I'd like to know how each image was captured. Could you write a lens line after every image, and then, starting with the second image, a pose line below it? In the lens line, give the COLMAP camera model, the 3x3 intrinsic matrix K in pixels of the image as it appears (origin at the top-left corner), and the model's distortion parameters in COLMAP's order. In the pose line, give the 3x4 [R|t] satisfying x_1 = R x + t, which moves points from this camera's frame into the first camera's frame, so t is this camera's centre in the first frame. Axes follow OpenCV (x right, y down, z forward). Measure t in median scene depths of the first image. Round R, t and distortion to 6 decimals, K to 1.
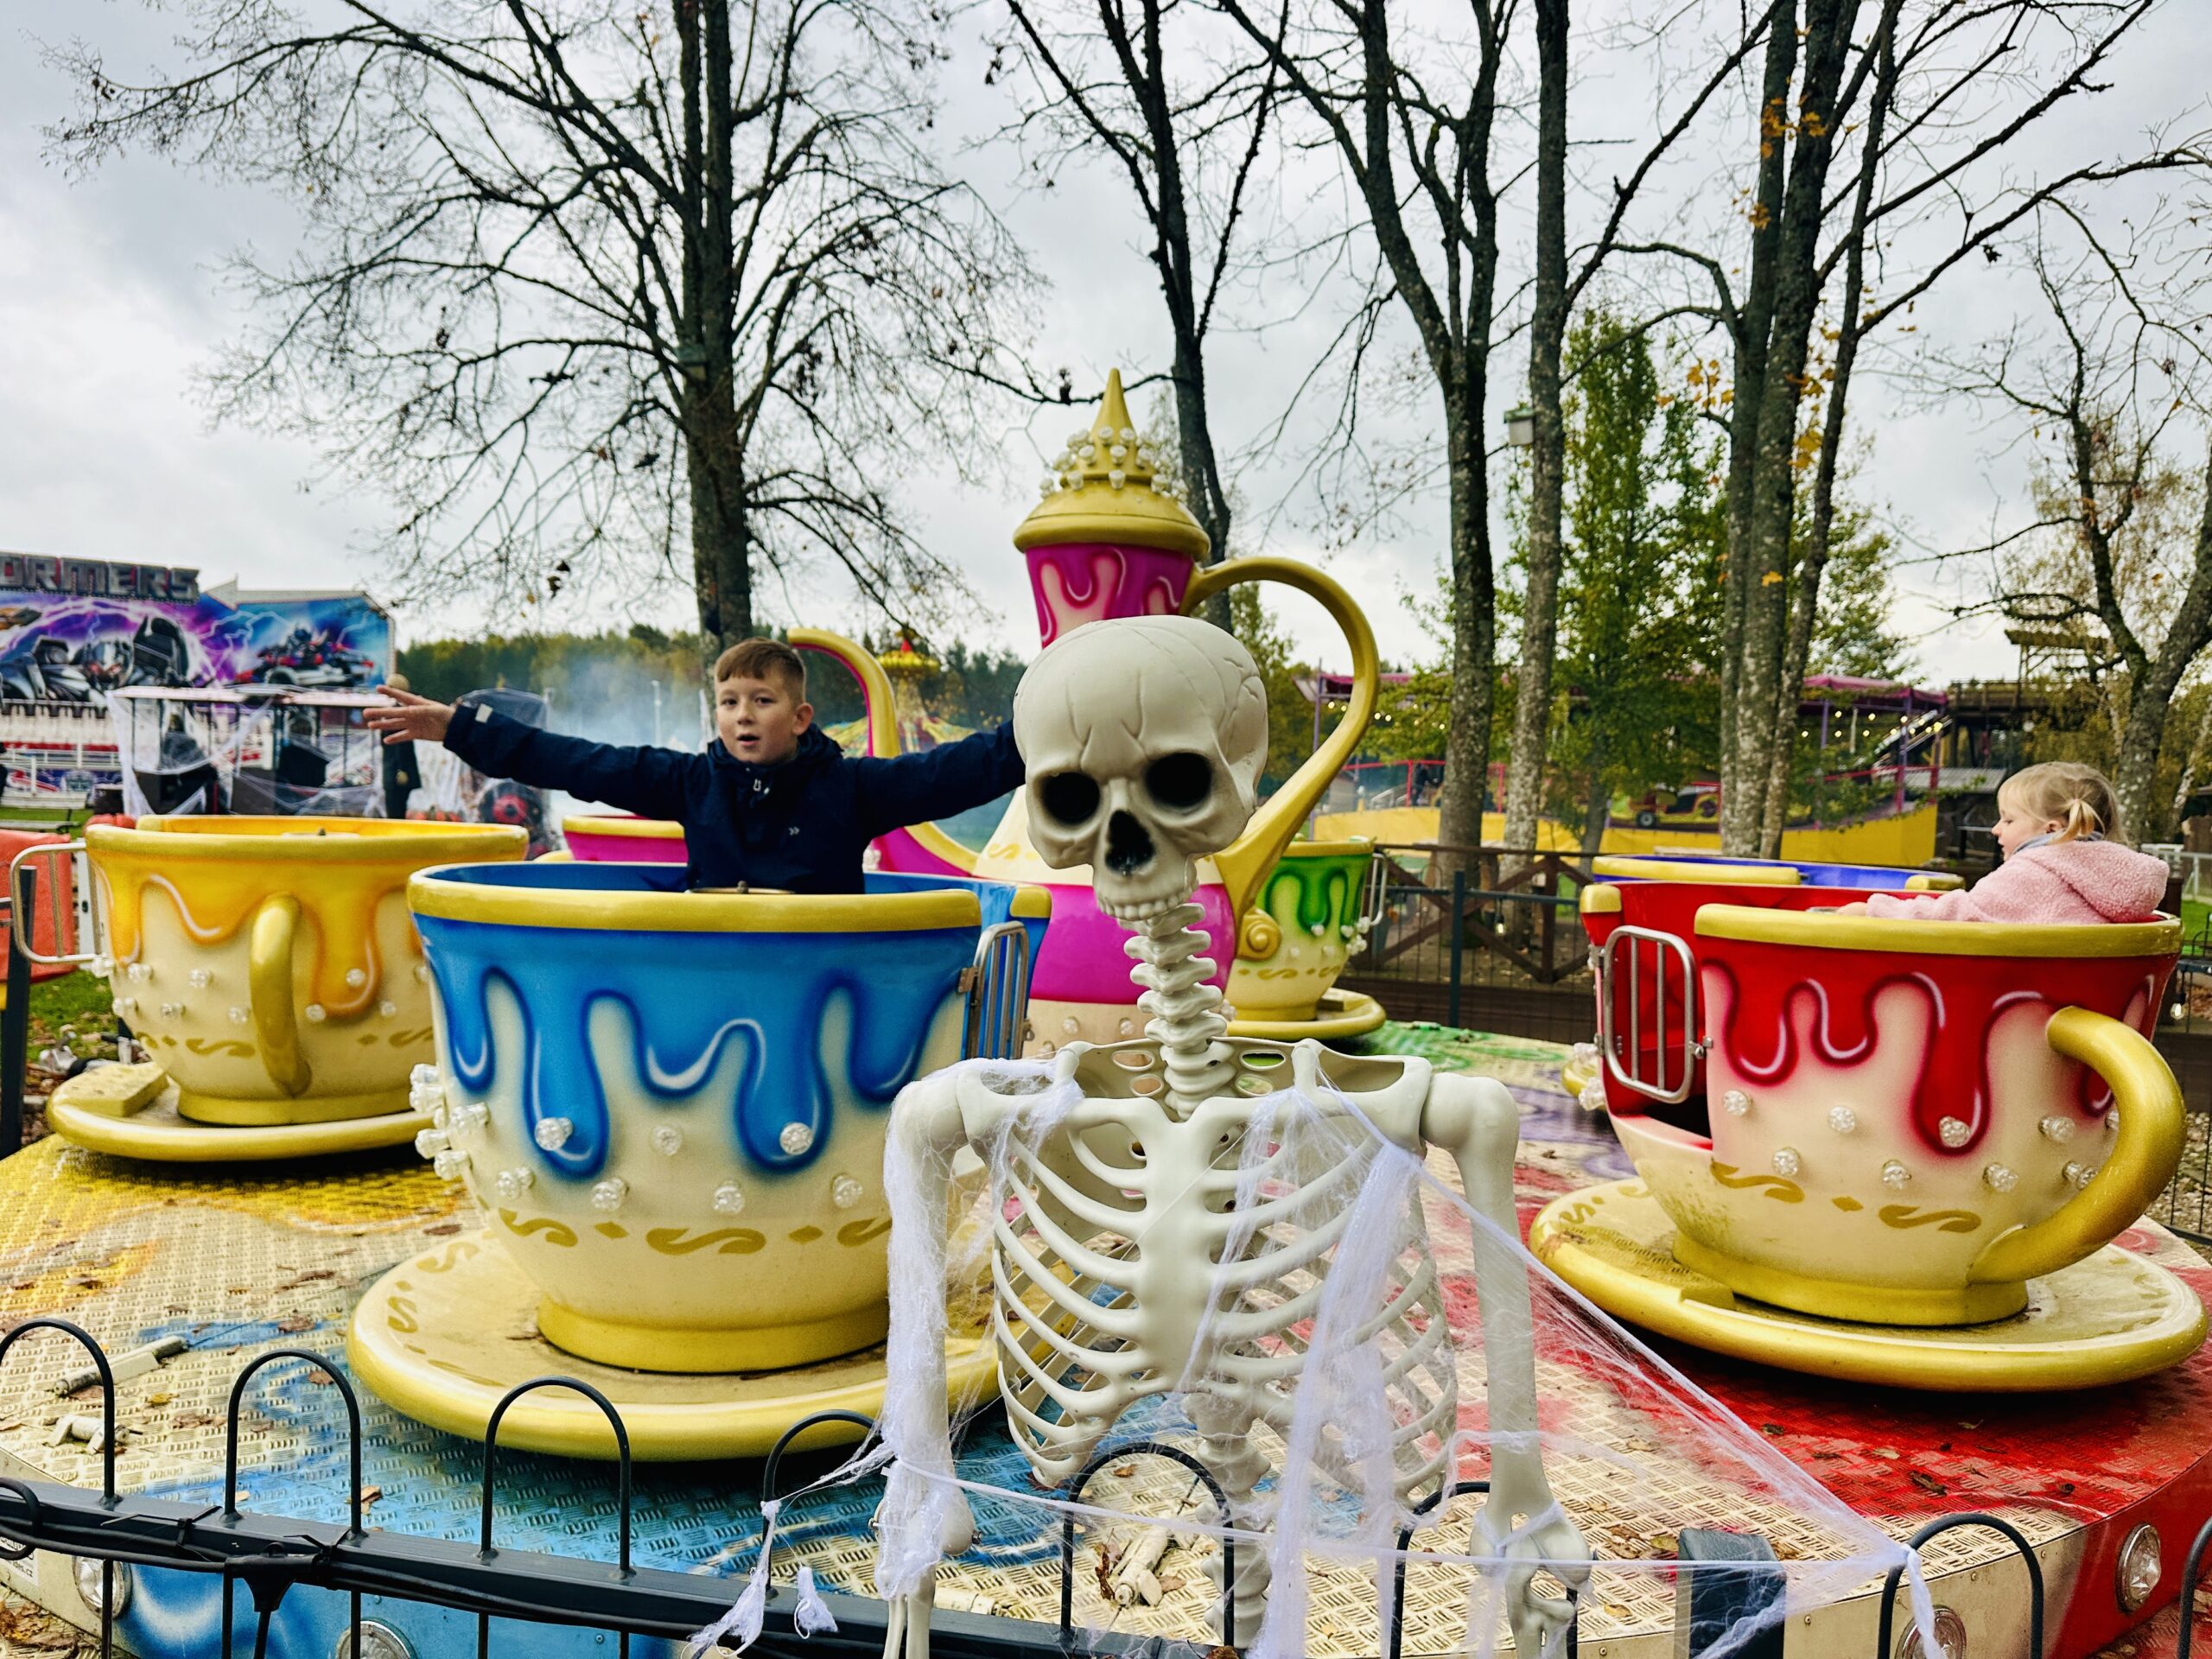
lens RADIAL K [[1543.3, 0, 1105.7], [0, 1543.3, 844.2], [0, 0, 1]] dist [0.024801, -0.033237]
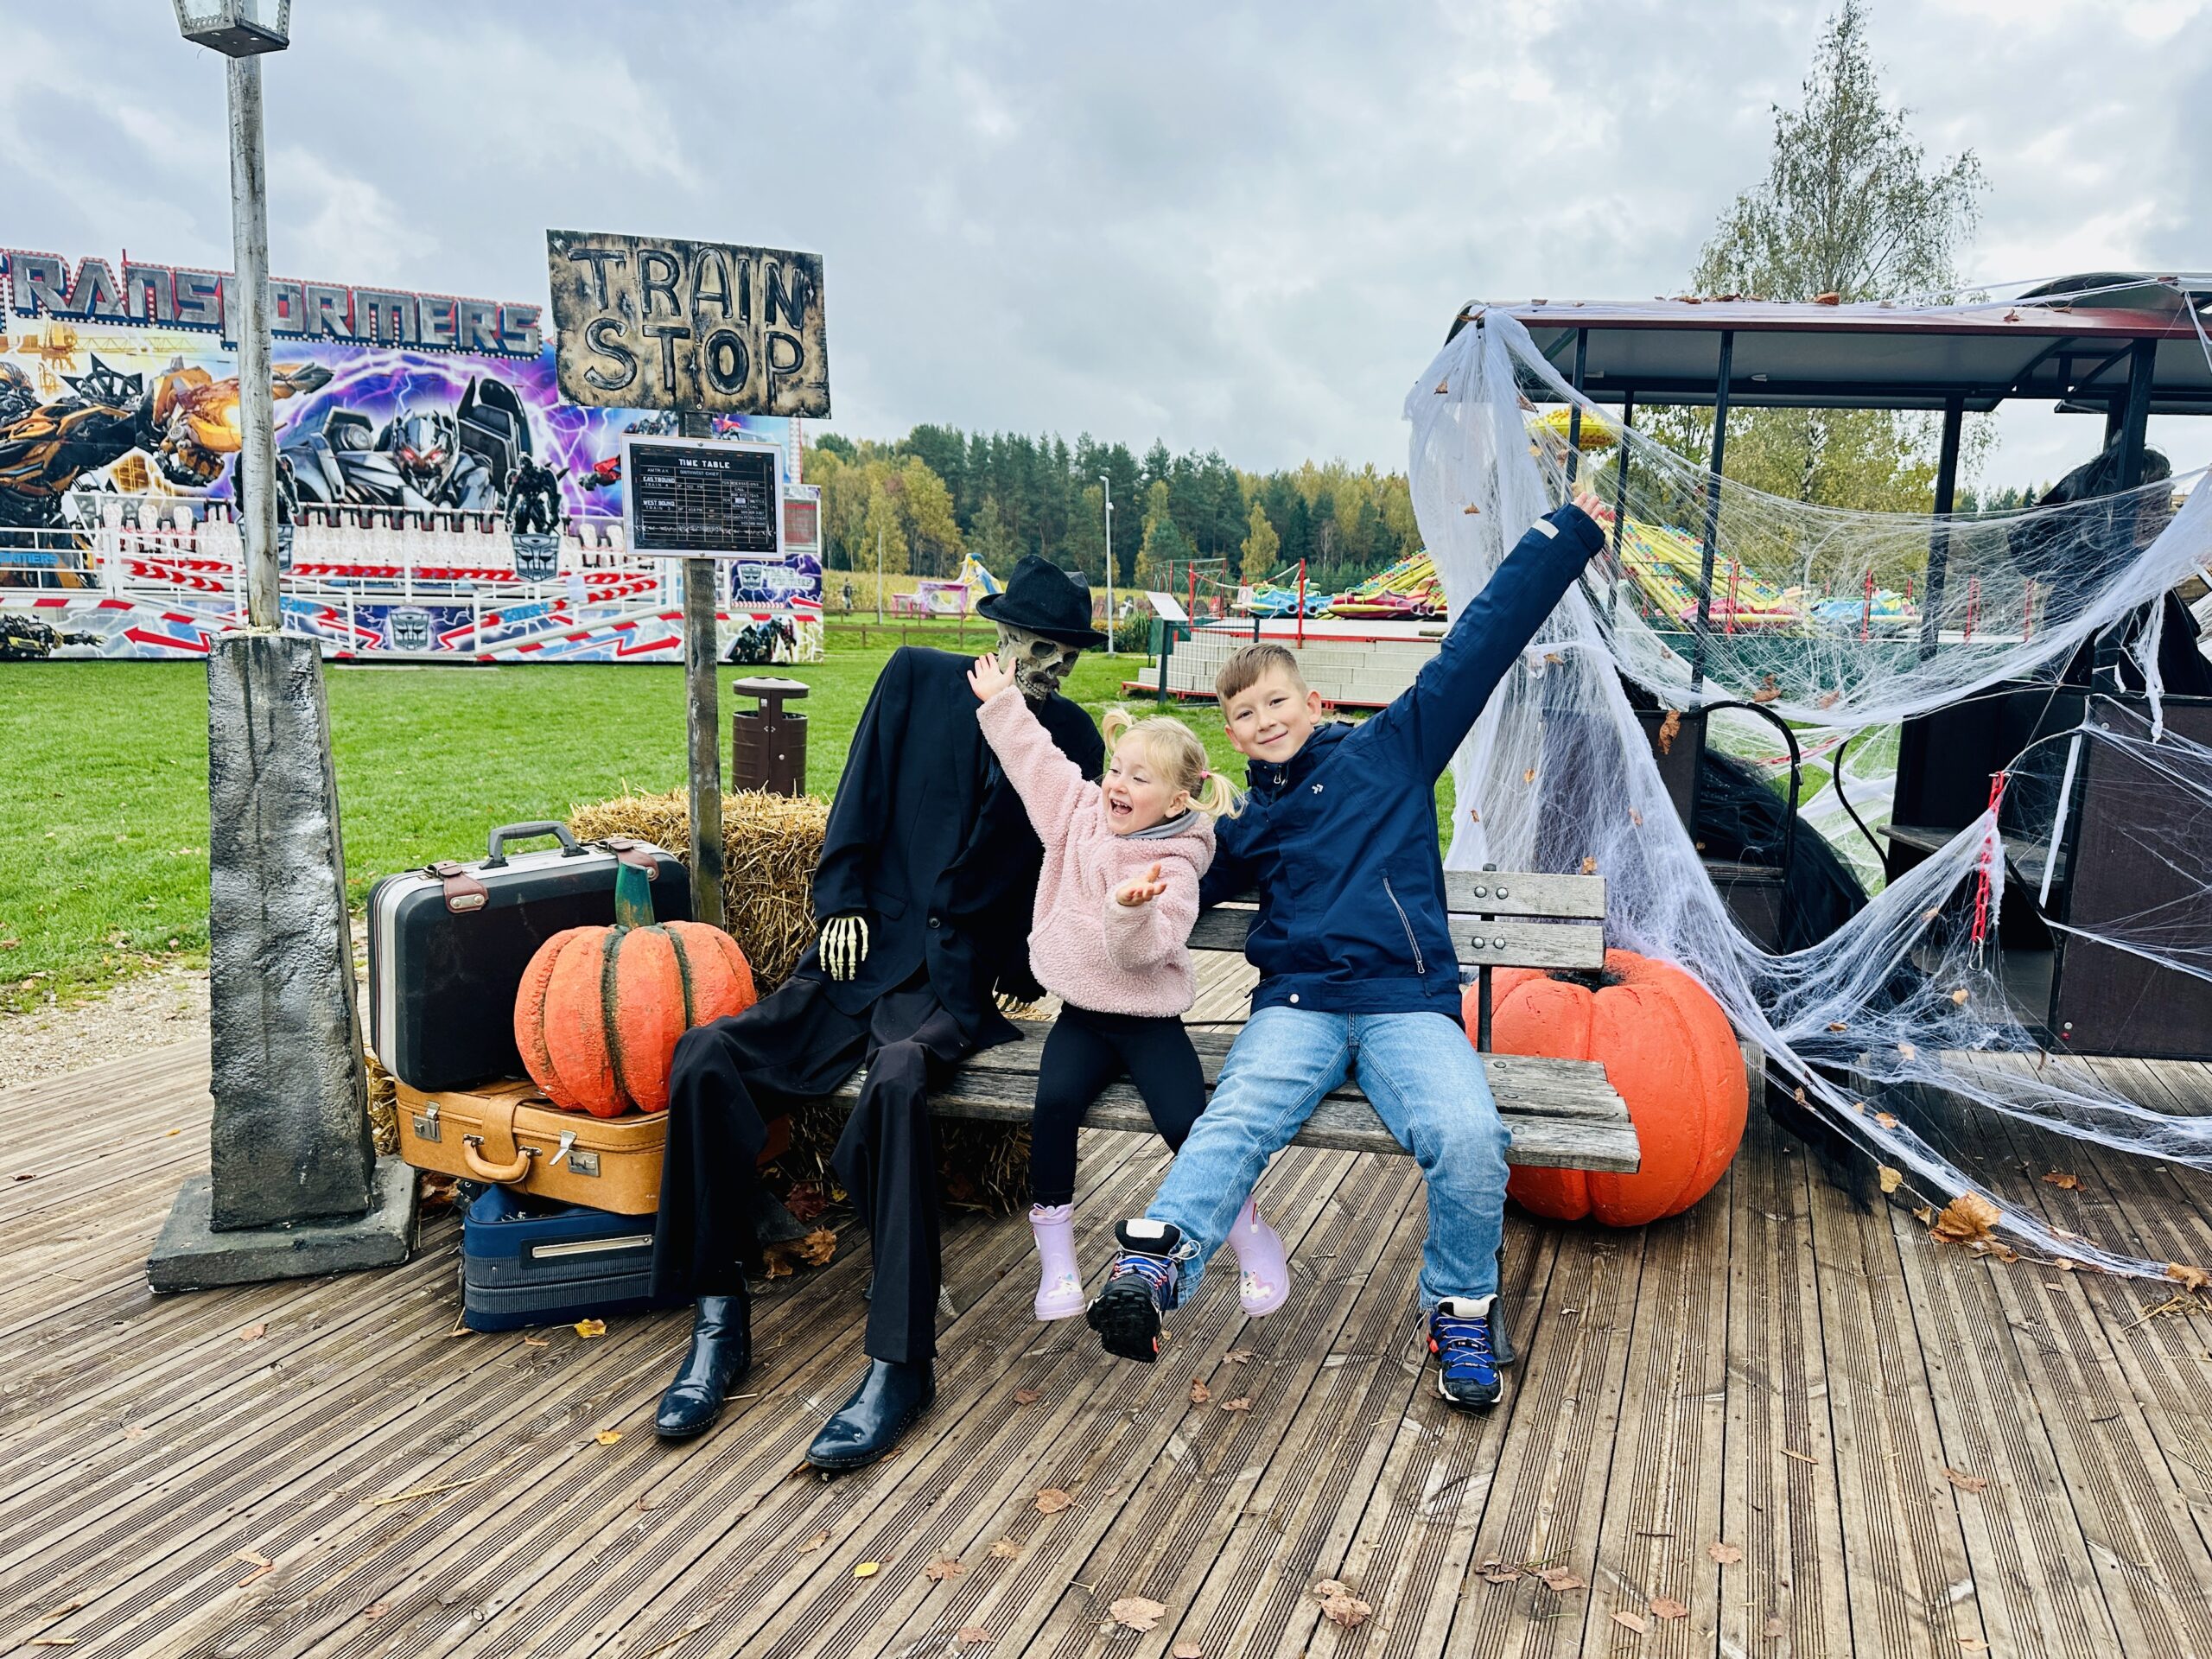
lens RADIAL K [[1543.3, 0, 1113.5], [0, 1543.3, 862.7], [0, 0, 1]] dist [0.024801, -0.033237]
pose [[0.996811, 0.013692, -0.078620, -0.282816], [-0.003437, 0.991623, 0.129122, -0.023840], [0.079729, -0.128440, 0.988507, 0.320187]]
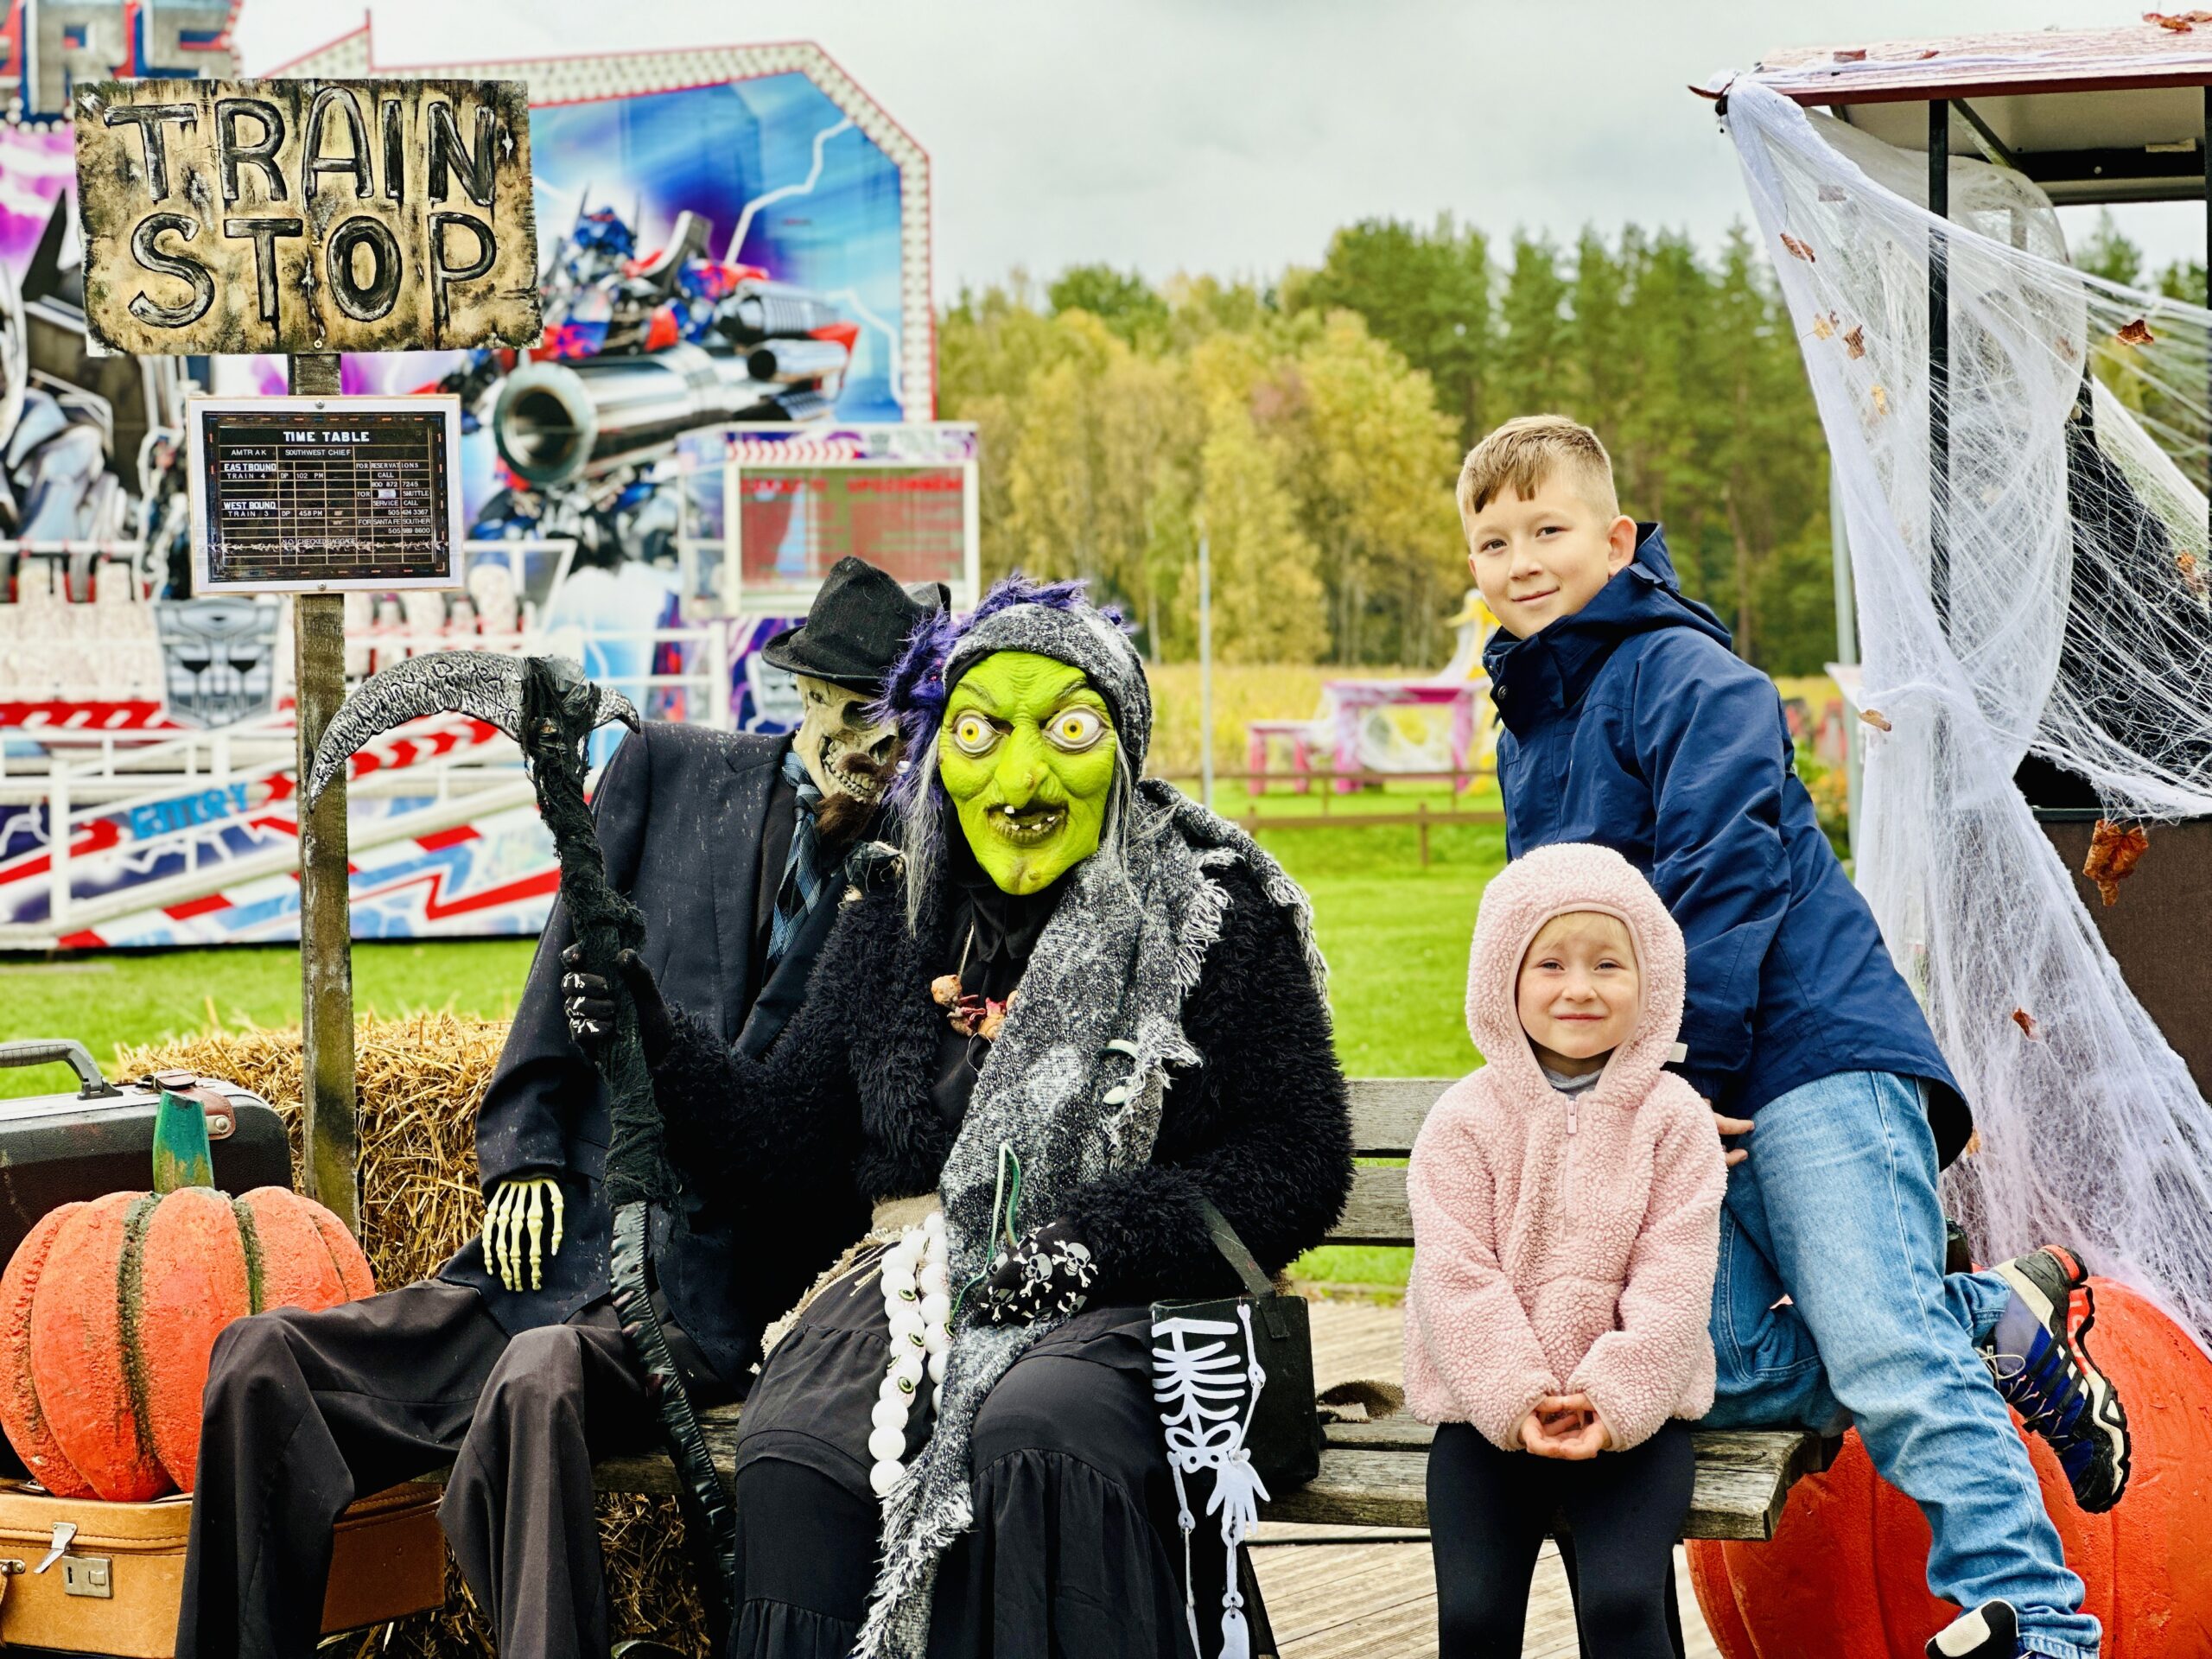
lens RADIAL K [[4928.2, 0, 1101.5], [0, 4928.2, 807.8], [0, 0, 1]] dist [0.015081, 0.000000]
pose [[0.965527, -0.035824, -0.257827, -0.250338], [0.029624, 0.999172, -0.027892, -0.017868], [0.258613, 0.019292, 0.965788, 0.263245]]
